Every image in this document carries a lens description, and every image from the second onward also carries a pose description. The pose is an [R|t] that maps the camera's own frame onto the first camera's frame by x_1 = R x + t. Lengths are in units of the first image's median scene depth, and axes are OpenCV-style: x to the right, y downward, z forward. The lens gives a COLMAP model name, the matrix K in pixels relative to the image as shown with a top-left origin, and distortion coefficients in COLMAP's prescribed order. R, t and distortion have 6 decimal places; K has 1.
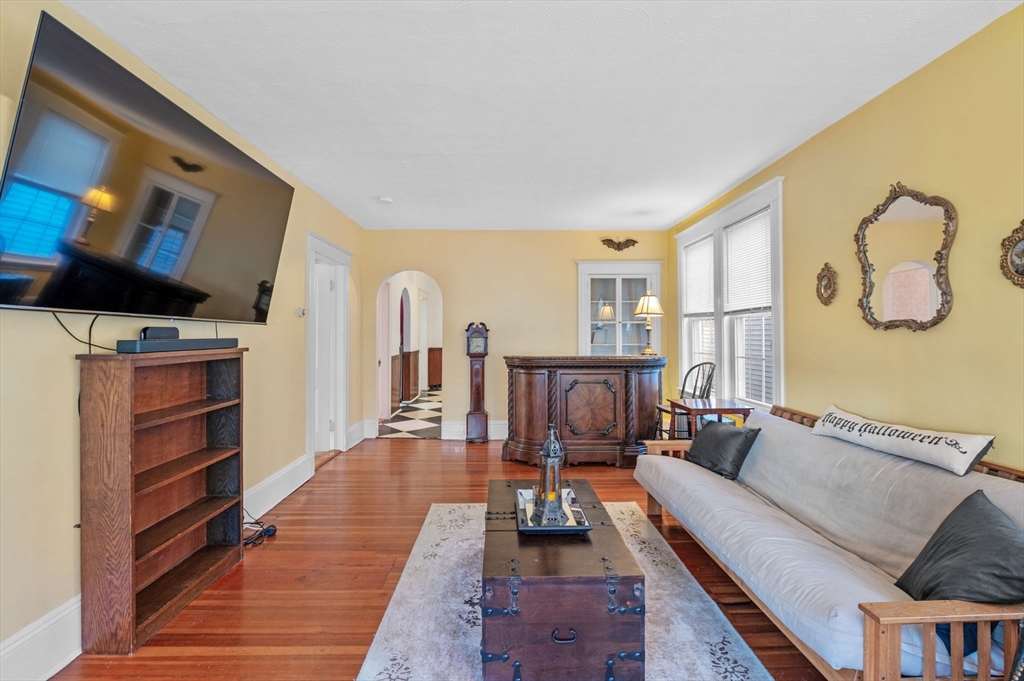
lens RADIAL K [[452.4, 0, 506.7], [0, 452.4, 328.1], [0, 0, 1]] dist [-0.012123, -0.000579]
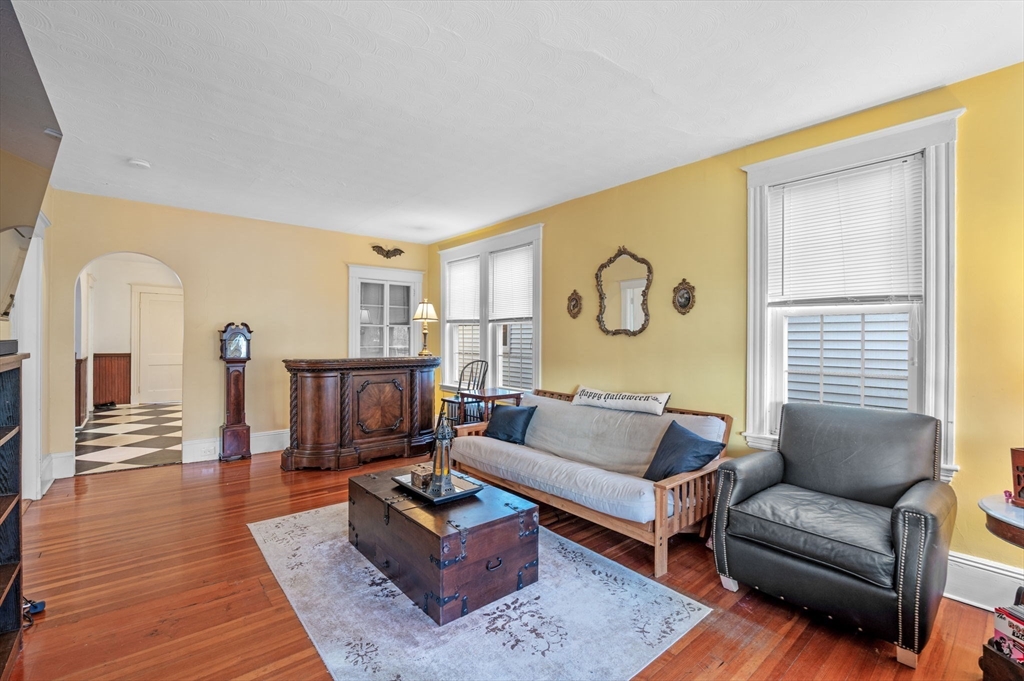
lens RADIAL K [[458.8, 0, 513.1], [0, 458.8, 338.1], [0, 0, 1]] dist [-0.010768, -0.000462]
pose [[0.771782, 0.004143, 0.635874, -0.341978], [-0.014126, 0.999844, 0.010631, 0.000680], [-0.635731, -0.017187, 0.771720, -0.032843]]
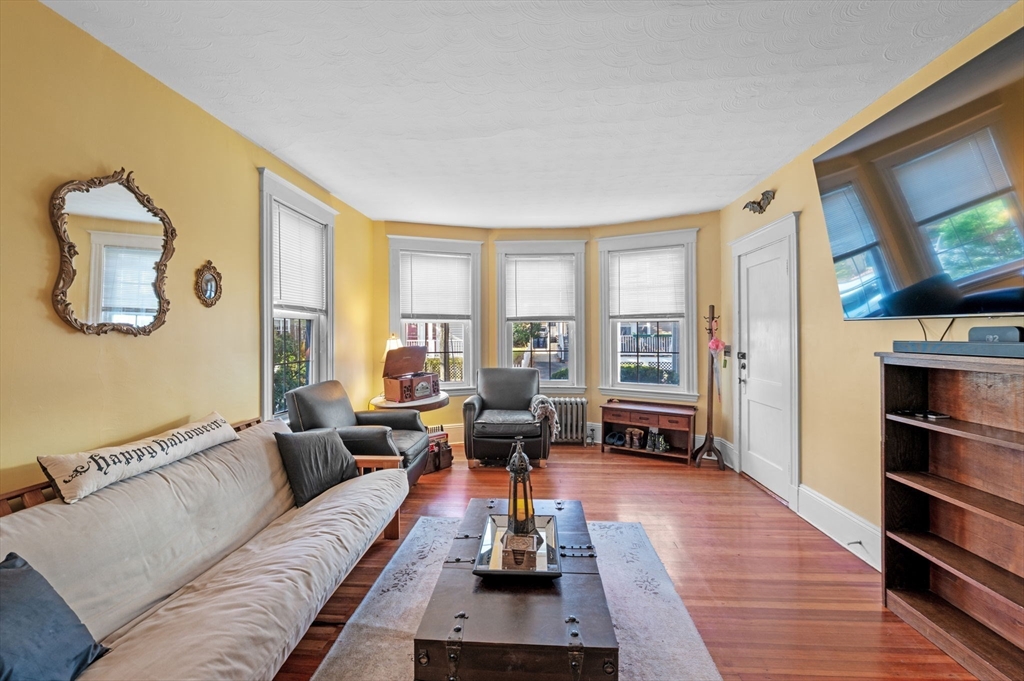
lens RADIAL K [[452.4, 0, 506.7], [0, 452.4, 328.1], [0, 0, 1]] dist [-0.012123, -0.000579]
pose [[-0.997150, 0.004981, 0.075285, 0.035128], [0.003079, 0.999674, -0.025356, 0.010184], [-0.075387, -0.025052, -0.996840, 1.240045]]
